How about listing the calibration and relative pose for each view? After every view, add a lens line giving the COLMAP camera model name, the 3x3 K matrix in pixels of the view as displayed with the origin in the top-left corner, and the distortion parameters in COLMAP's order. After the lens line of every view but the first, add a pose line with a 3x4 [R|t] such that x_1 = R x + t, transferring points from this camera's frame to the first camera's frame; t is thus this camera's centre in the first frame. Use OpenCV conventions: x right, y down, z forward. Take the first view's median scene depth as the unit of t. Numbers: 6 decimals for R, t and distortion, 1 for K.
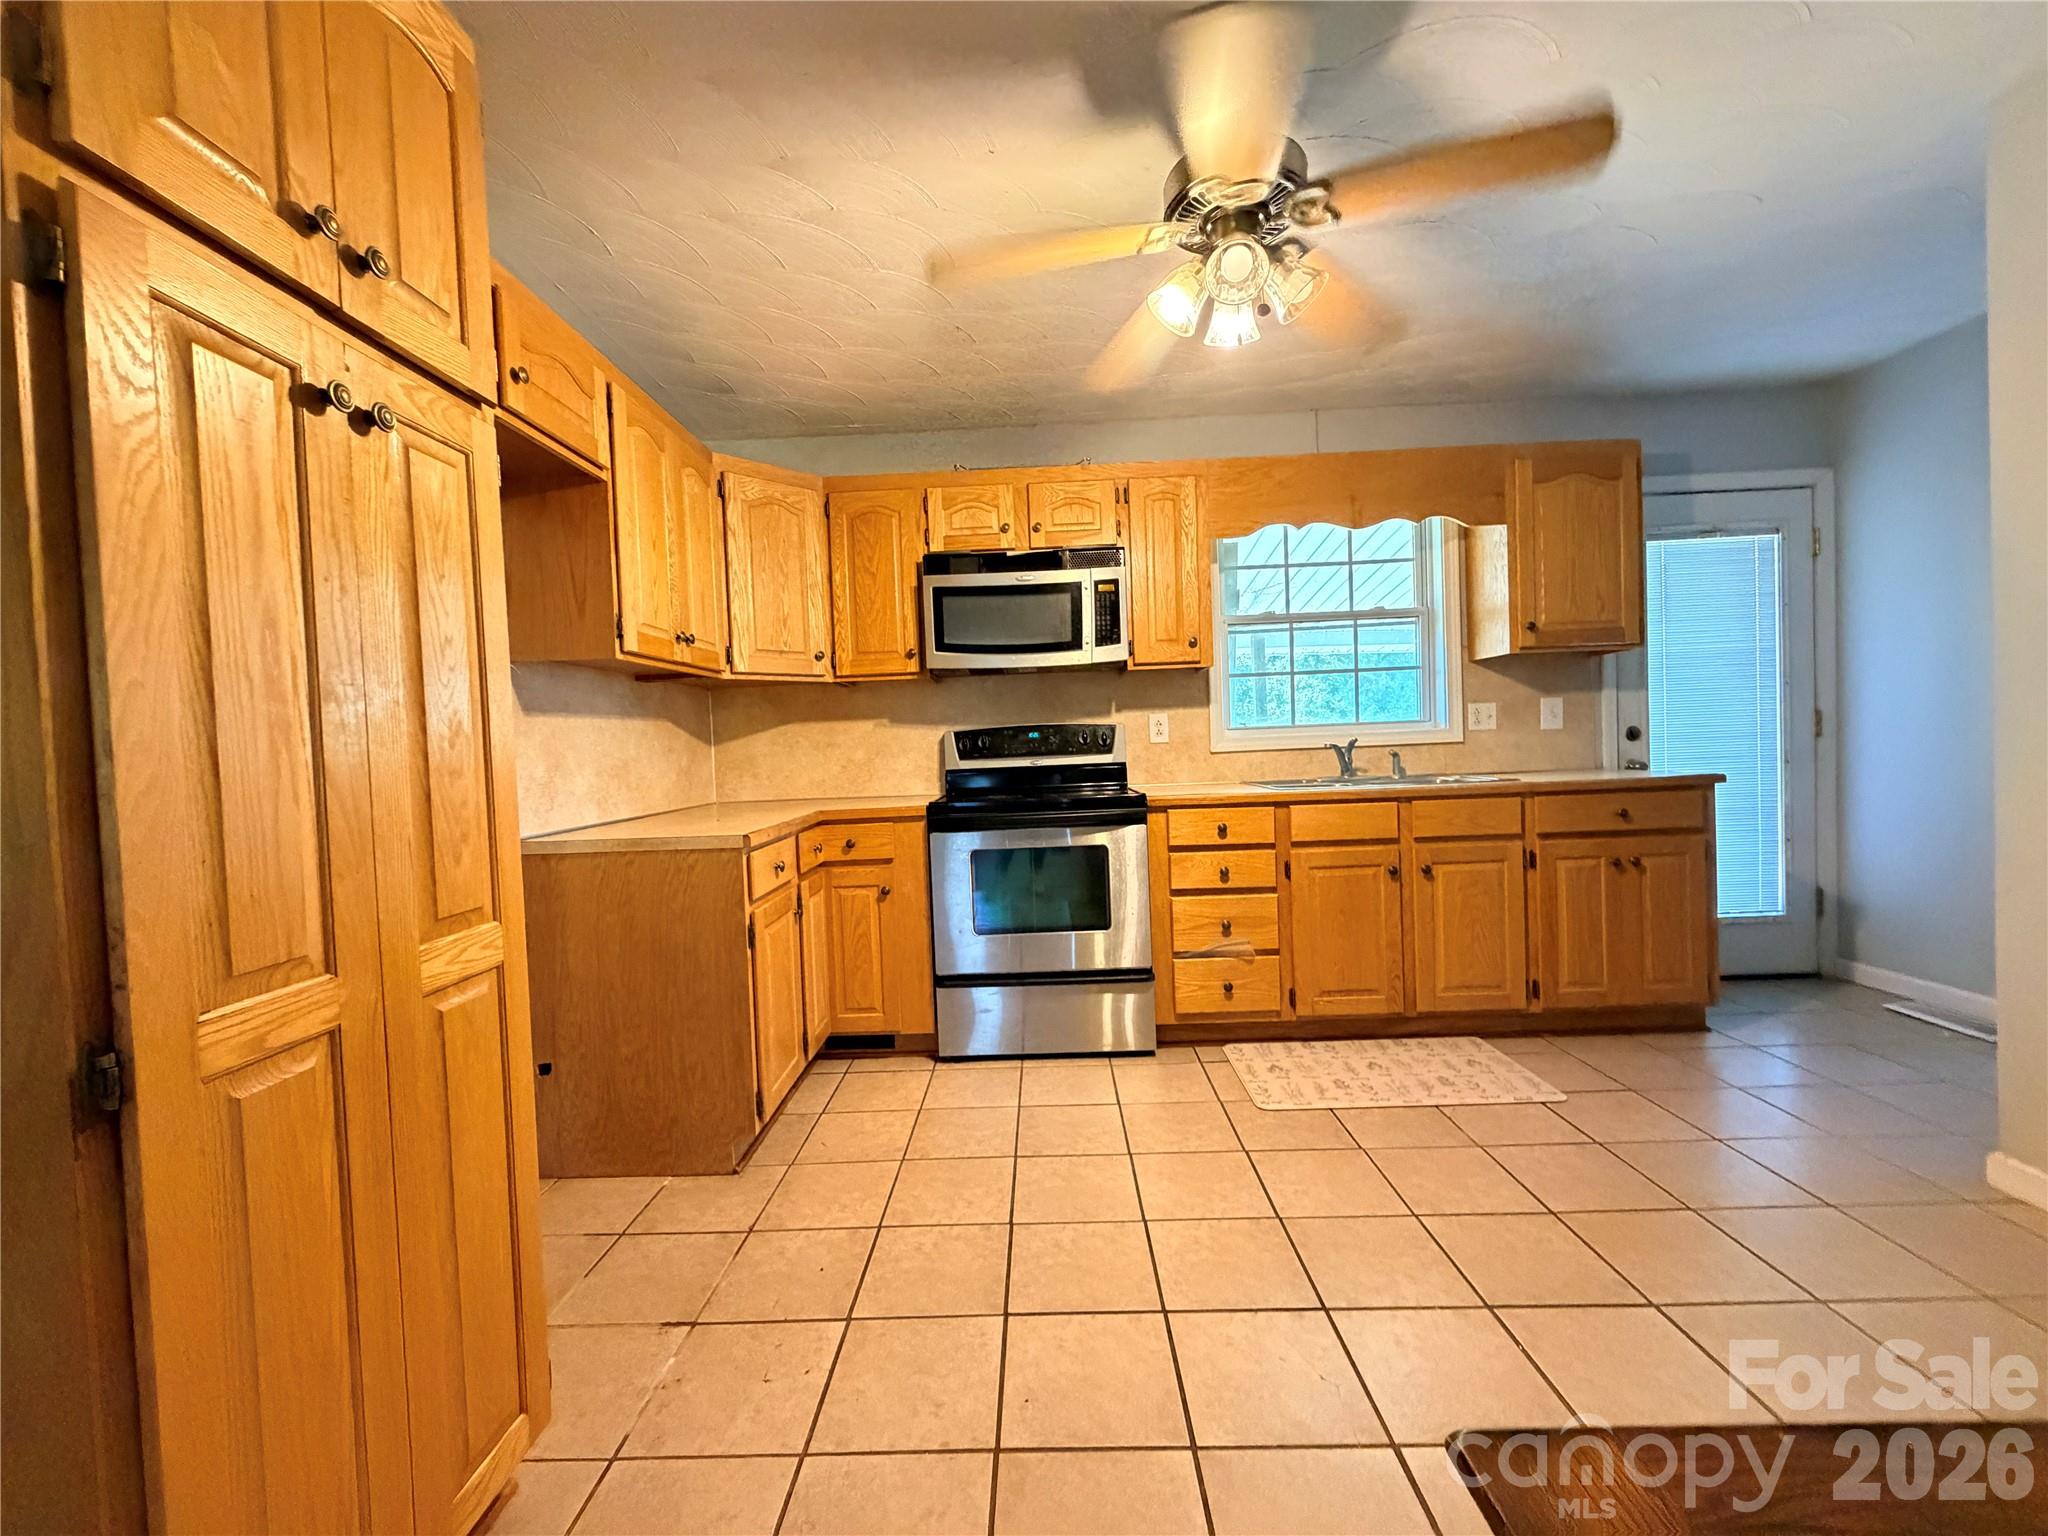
lens RADIAL K [[820.5, 0, 1025.2], [0, 820.5, 762.9], [0, 0, 1]] dist [-0.000954, 0.001192]
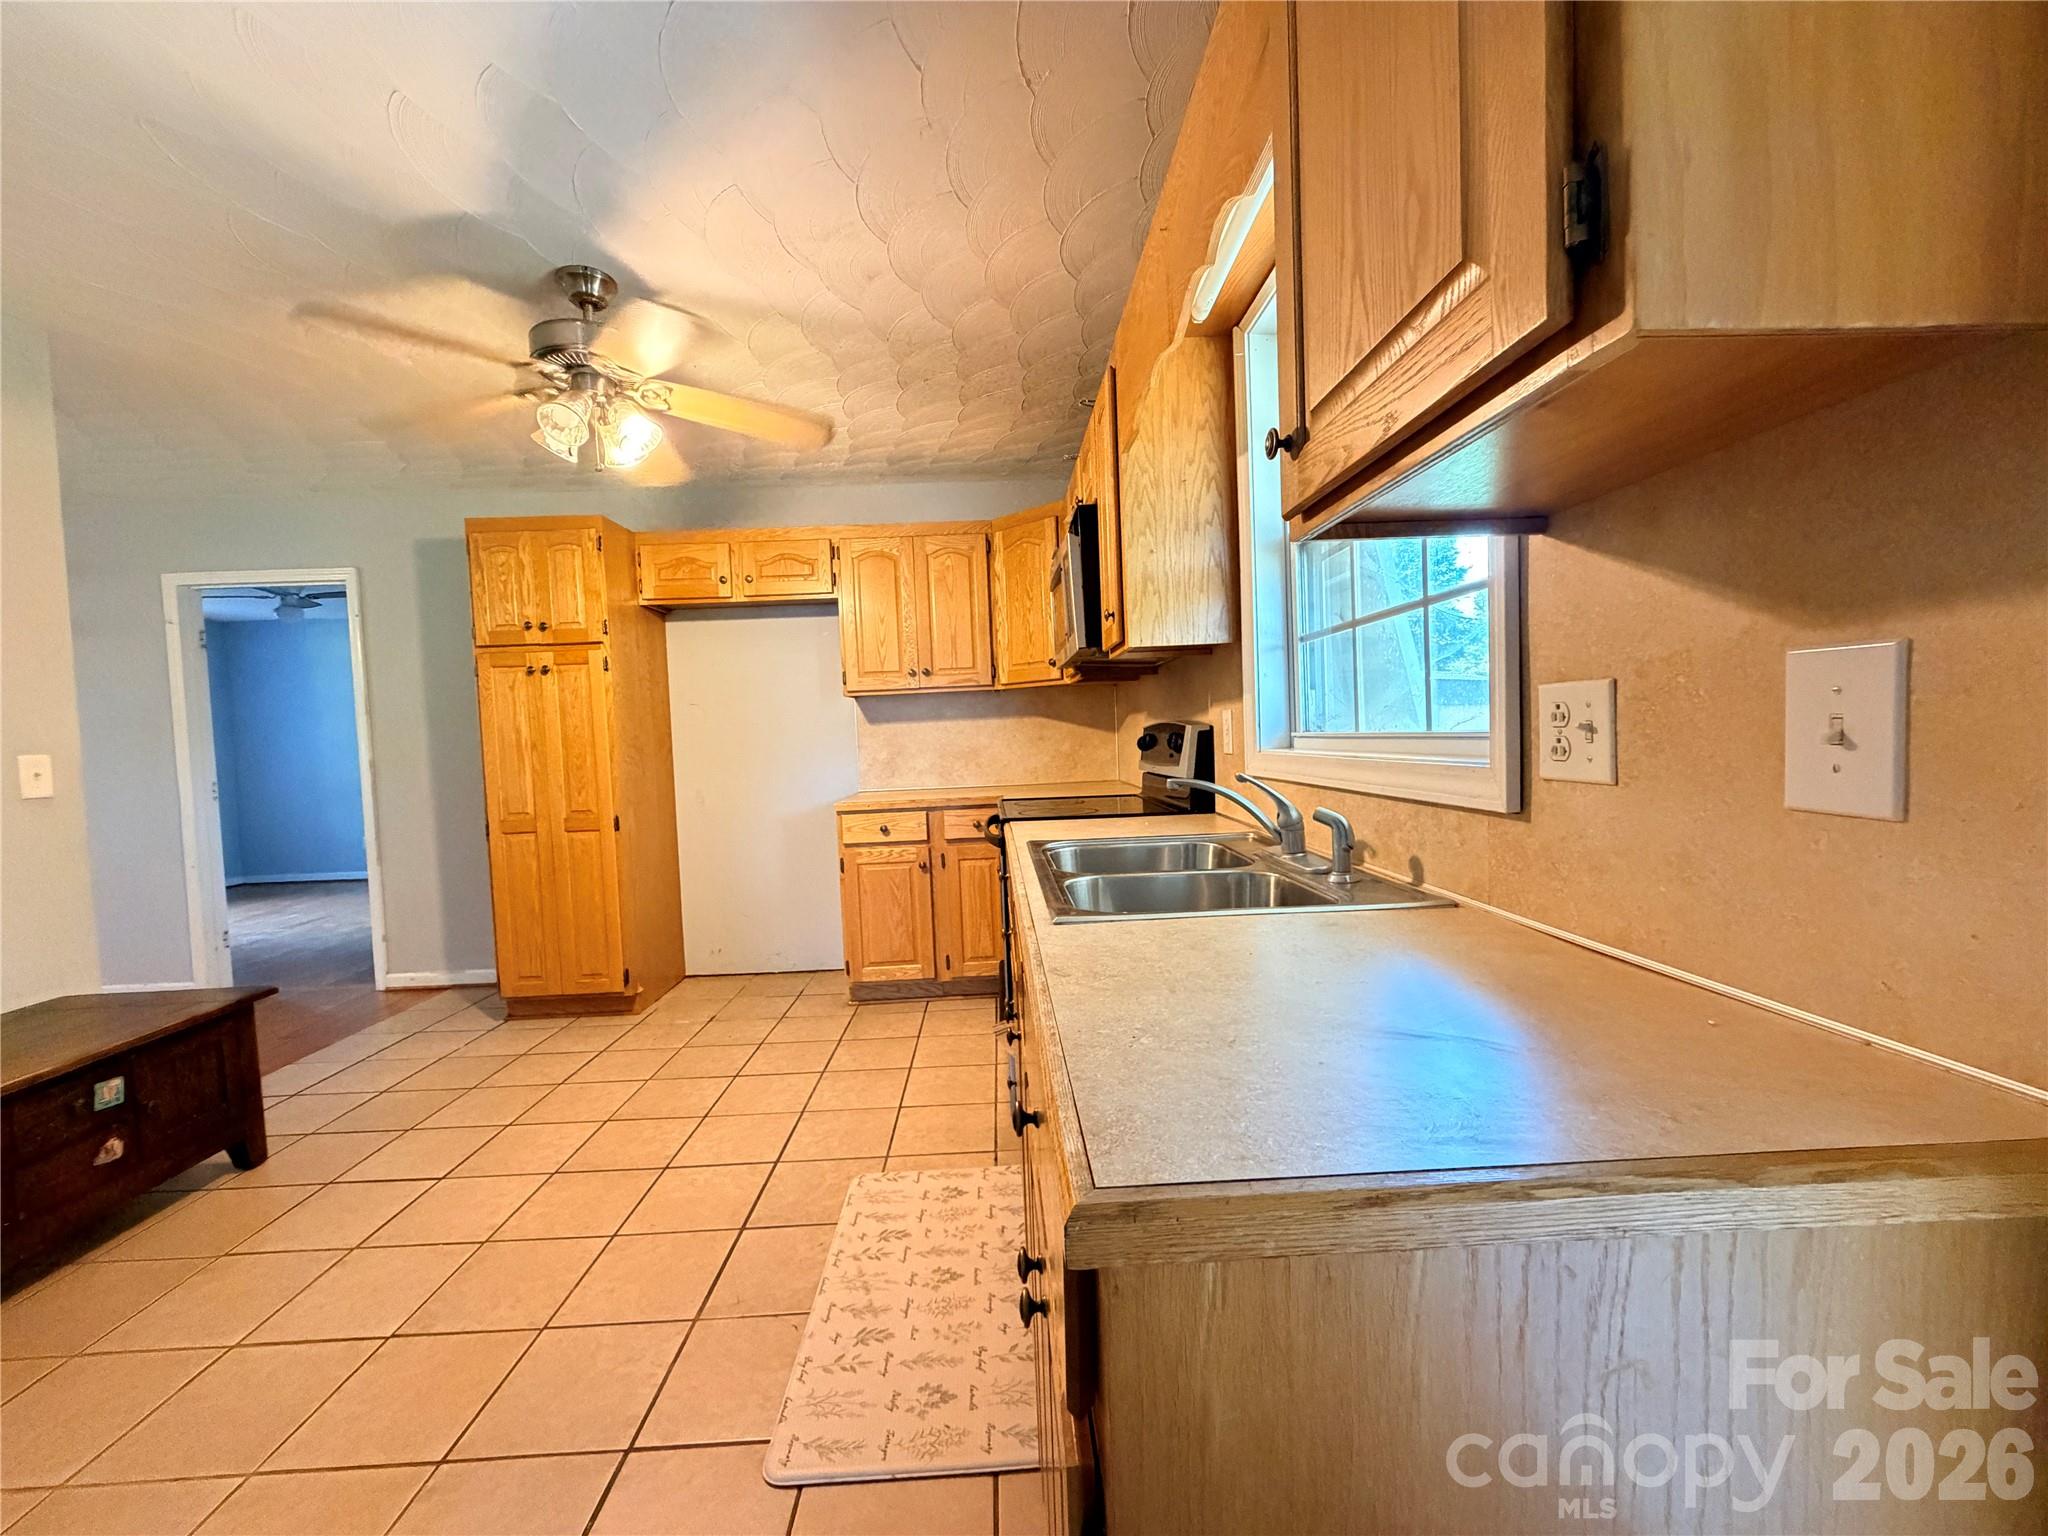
lens RADIAL K [[820.5, 0, 1007.5], [0, 820.5, 773.6], [0, 0, 1]] dist [-0.000954, 0.001192]
pose [[0.045444, 0.084801, -0.995361, 1.081833], [0.011568, 0.996279, 0.085408, -0.088976], [0.998900, -0.015396, 0.044294, 1.061042]]
